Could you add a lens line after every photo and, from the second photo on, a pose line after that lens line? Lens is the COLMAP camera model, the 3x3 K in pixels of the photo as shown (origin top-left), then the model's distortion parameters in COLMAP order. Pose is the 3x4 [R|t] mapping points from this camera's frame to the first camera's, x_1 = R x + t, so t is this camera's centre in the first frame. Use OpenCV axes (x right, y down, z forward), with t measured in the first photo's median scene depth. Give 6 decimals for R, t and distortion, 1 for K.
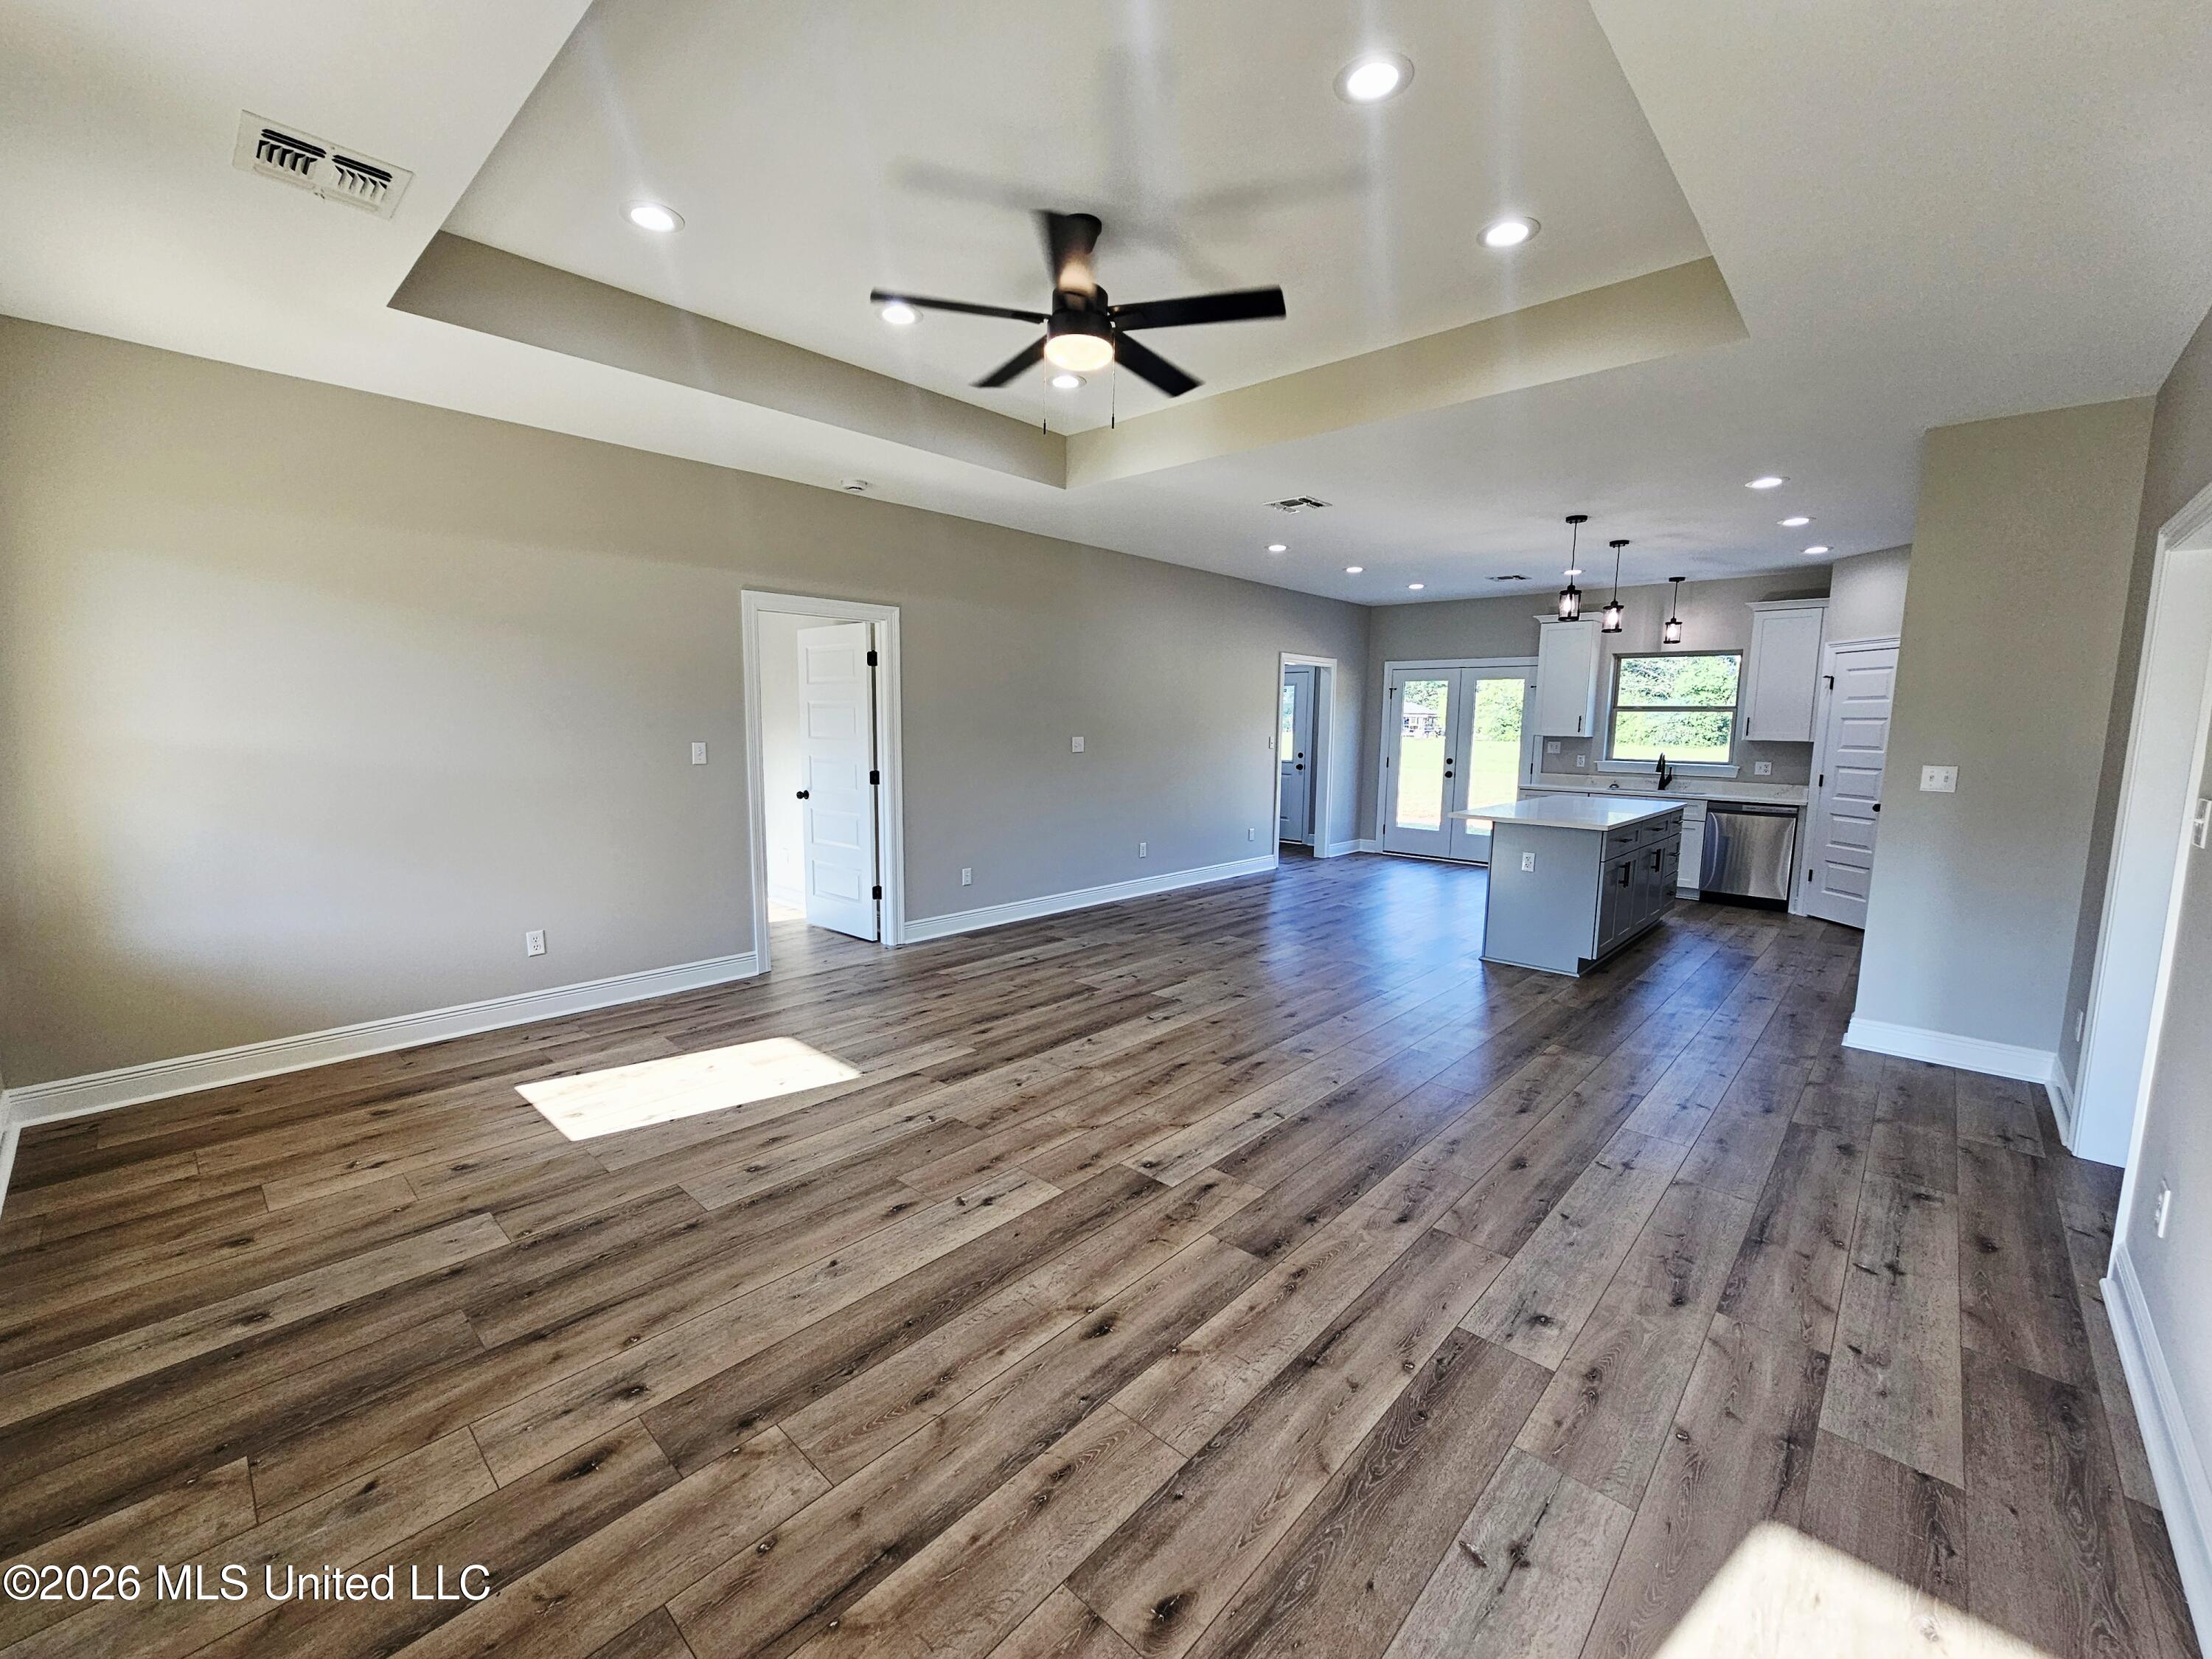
lens RADIAL K [[906.6, 0, 1097.9], [0, 906.6, 830.6], [0, 0, 1]] dist [-0.003232, 0.001155]
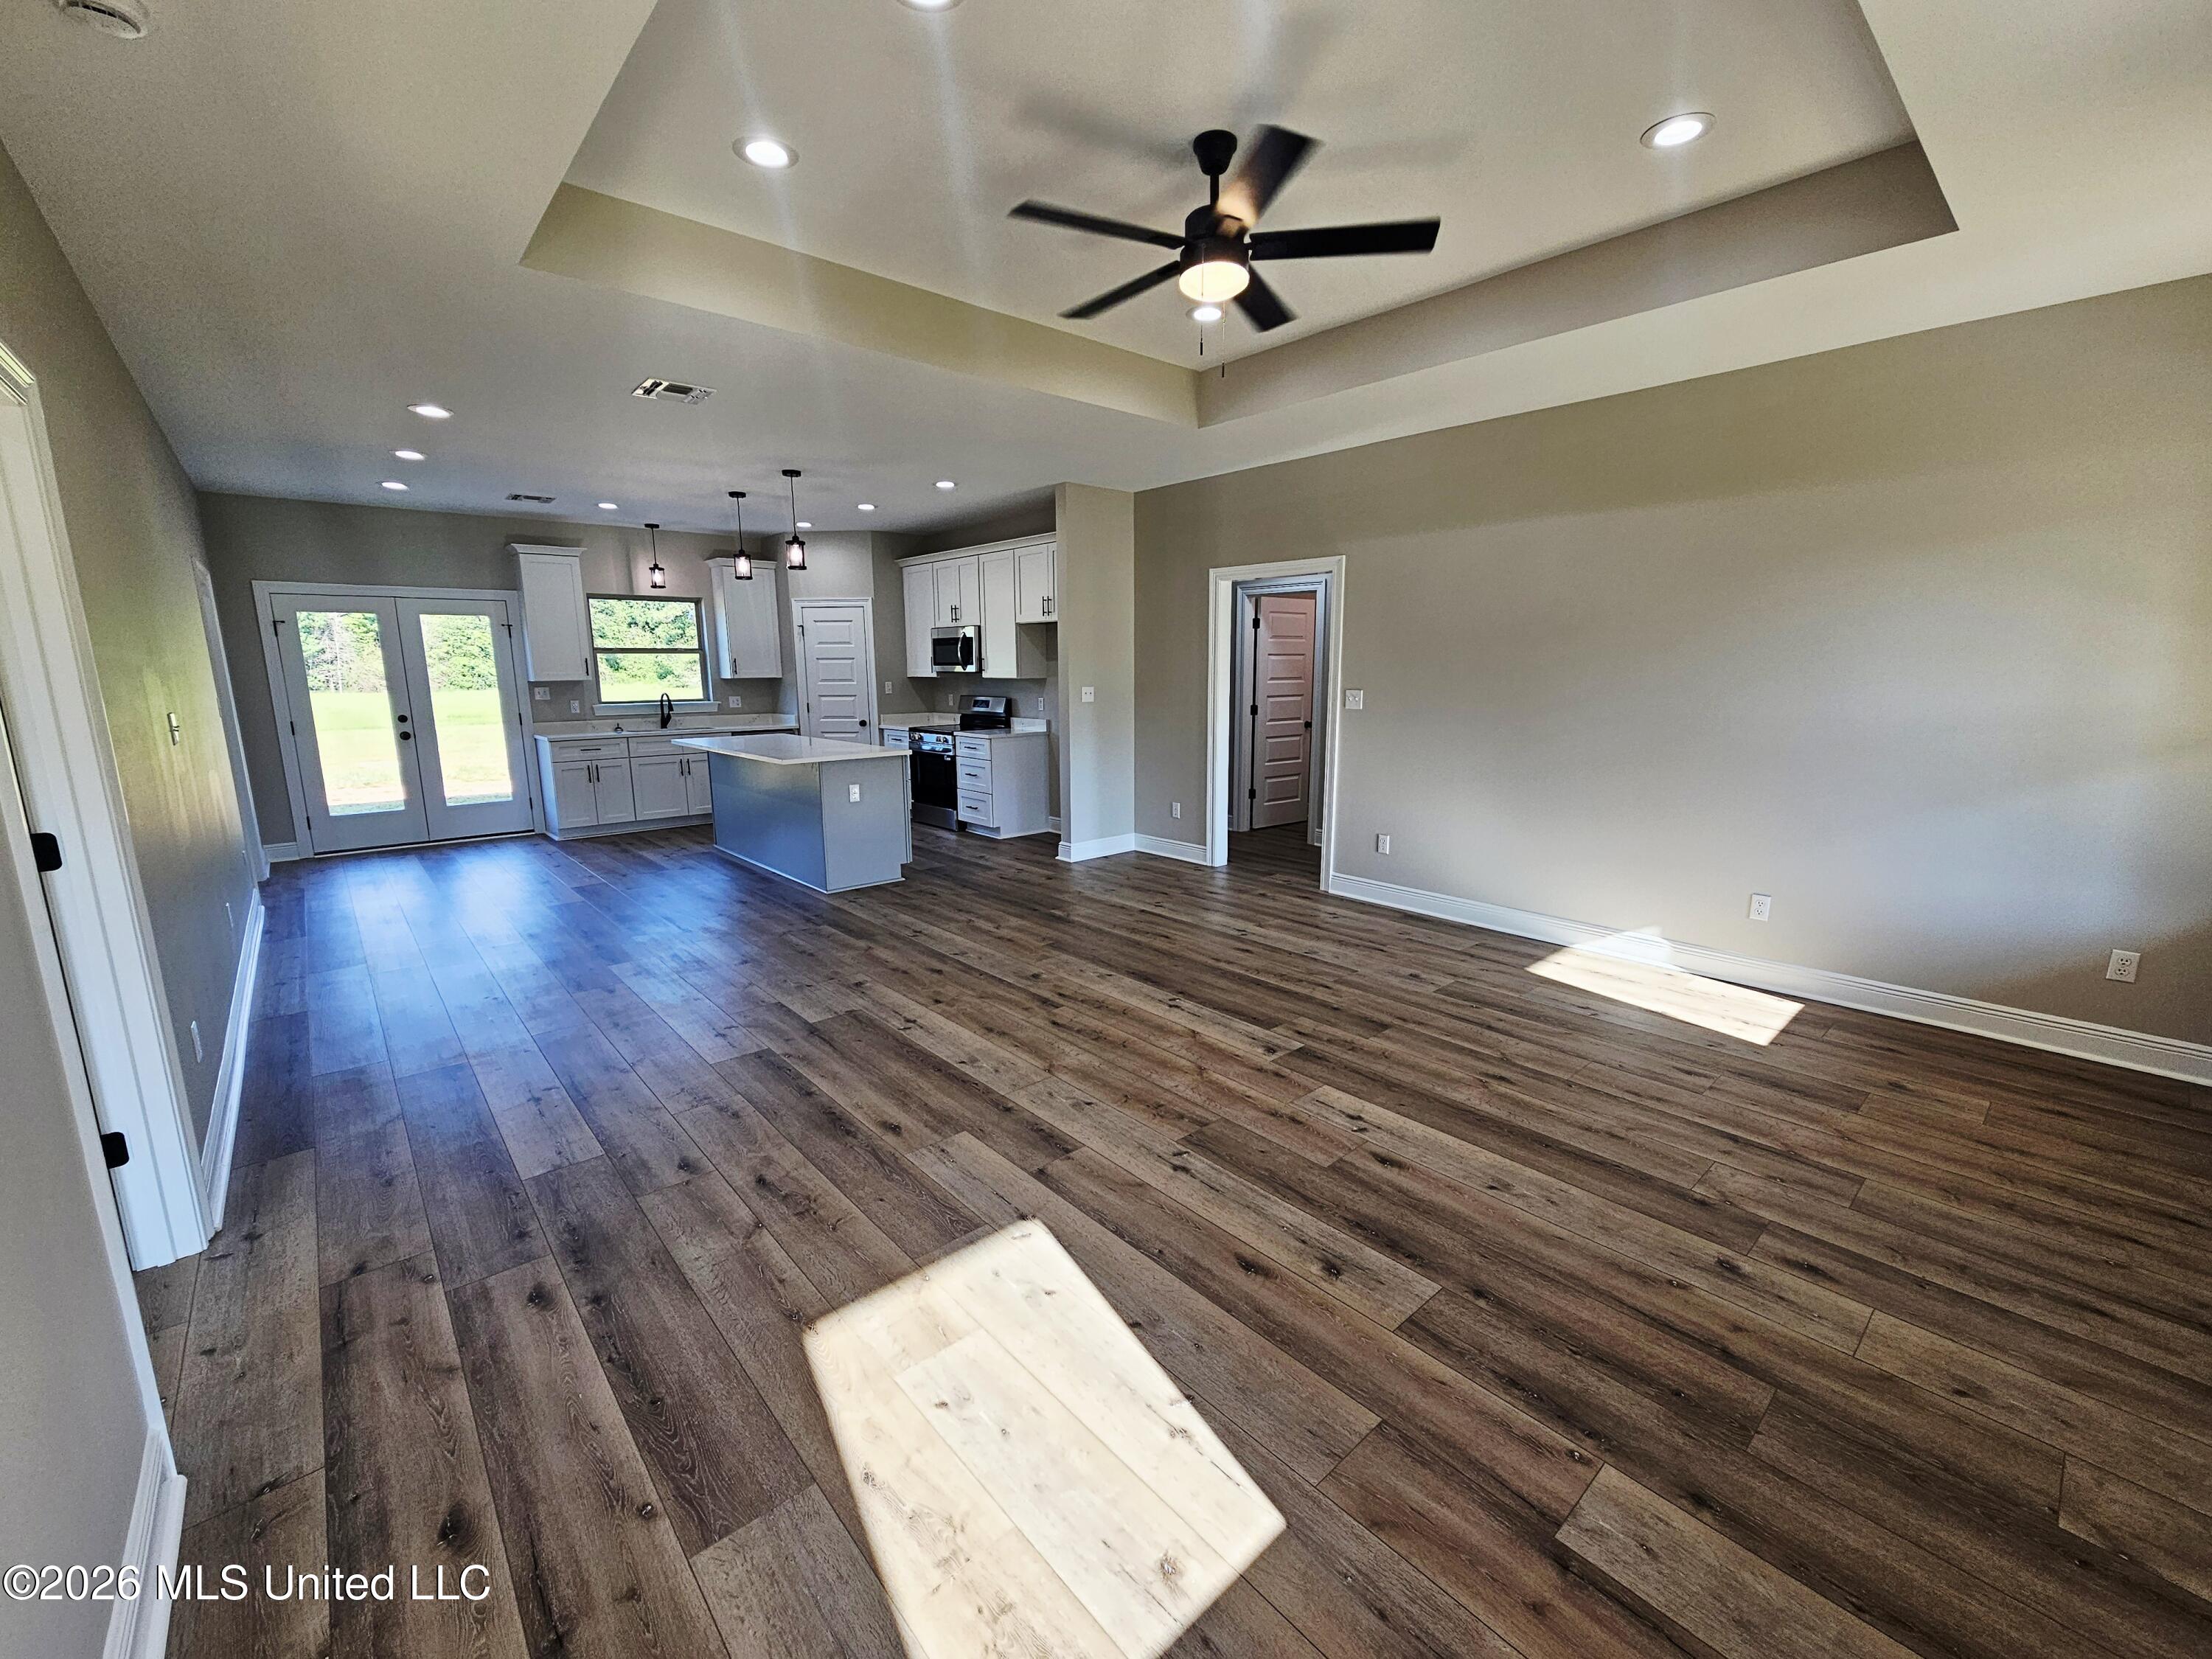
lens RADIAL K [[906.6, 0, 1103.9], [0, 906.6, 828.1], [0, 0, 1]] dist [-0.003232, 0.001155]
pose [[0.100055, -0.192315, 0.976219, -0.769655], [0.129290, 0.975337, 0.178890, -0.108760], [-0.986546, 0.108316, 0.122452, 0.757926]]
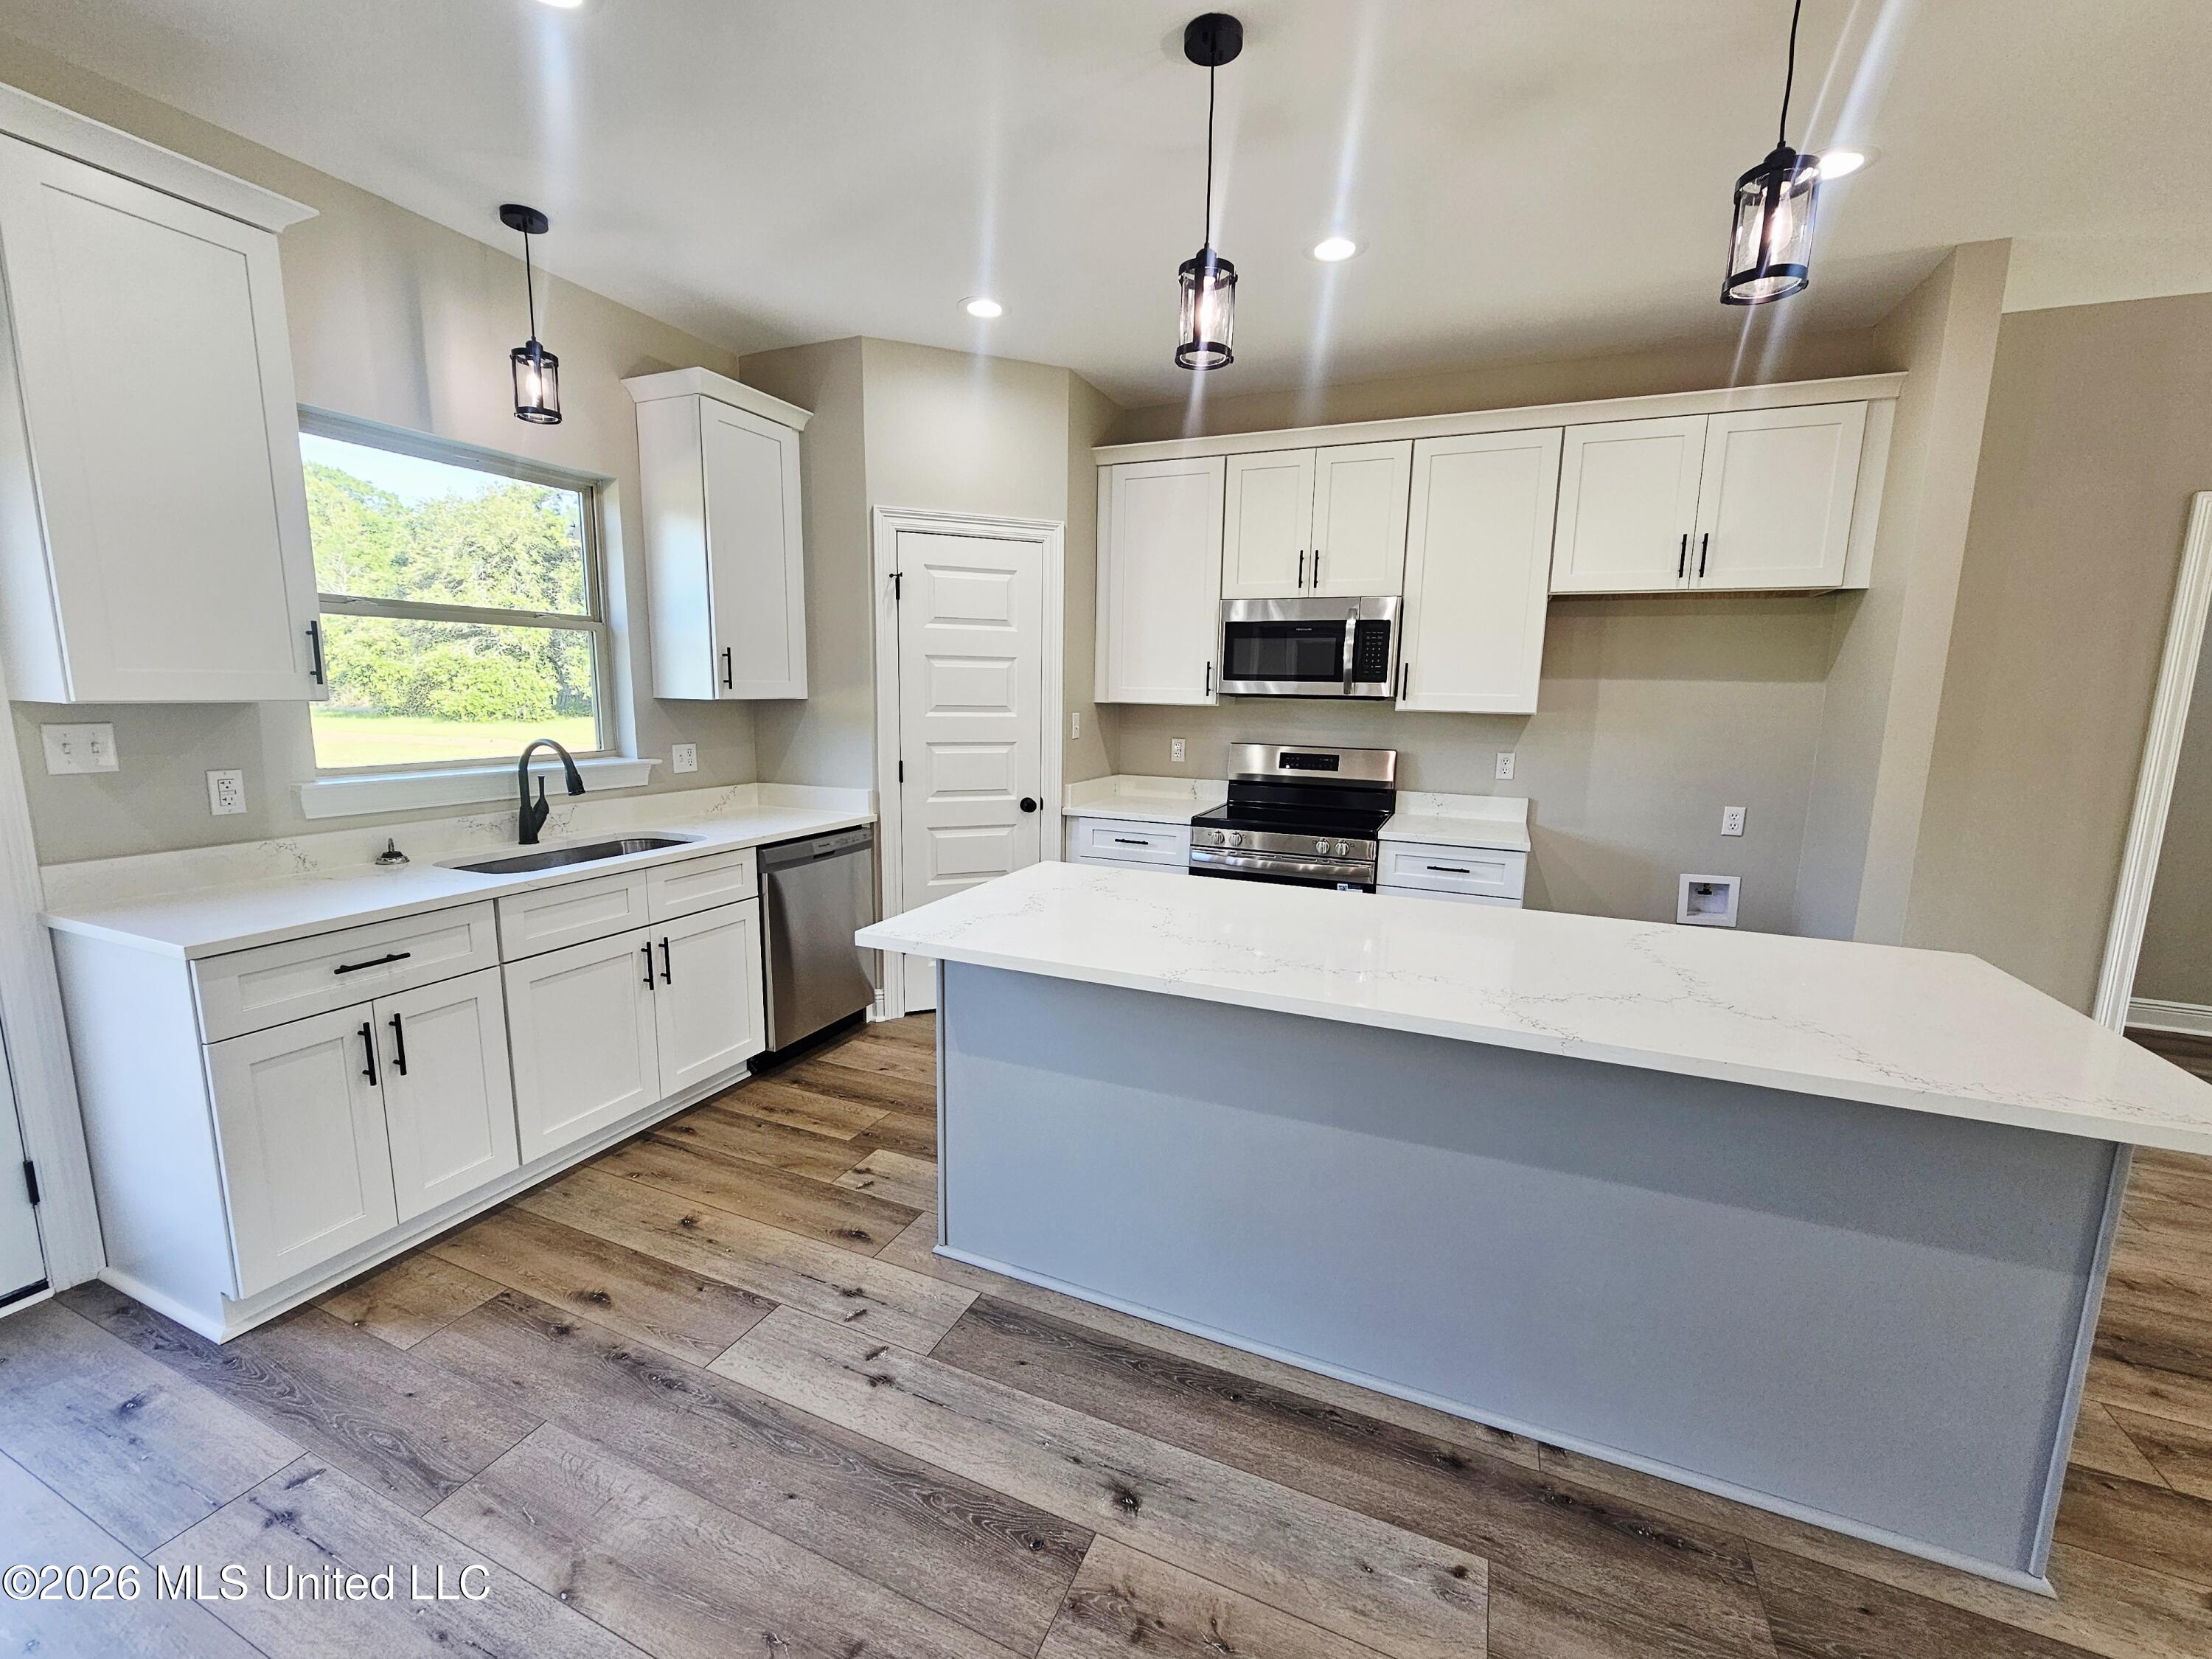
lens RADIAL K [[906.6, 0, 1100.5], [0, 906.6, 824.8], [0, 0, 1]] dist [-0.003232, 0.001155]
pose [[-0.333935, -0.163056, 0.928386, 0.428417], [0.091724, 0.974629, 0.204170, -0.210150], [-0.938123, 0.153335, -0.310507, 1.807622]]
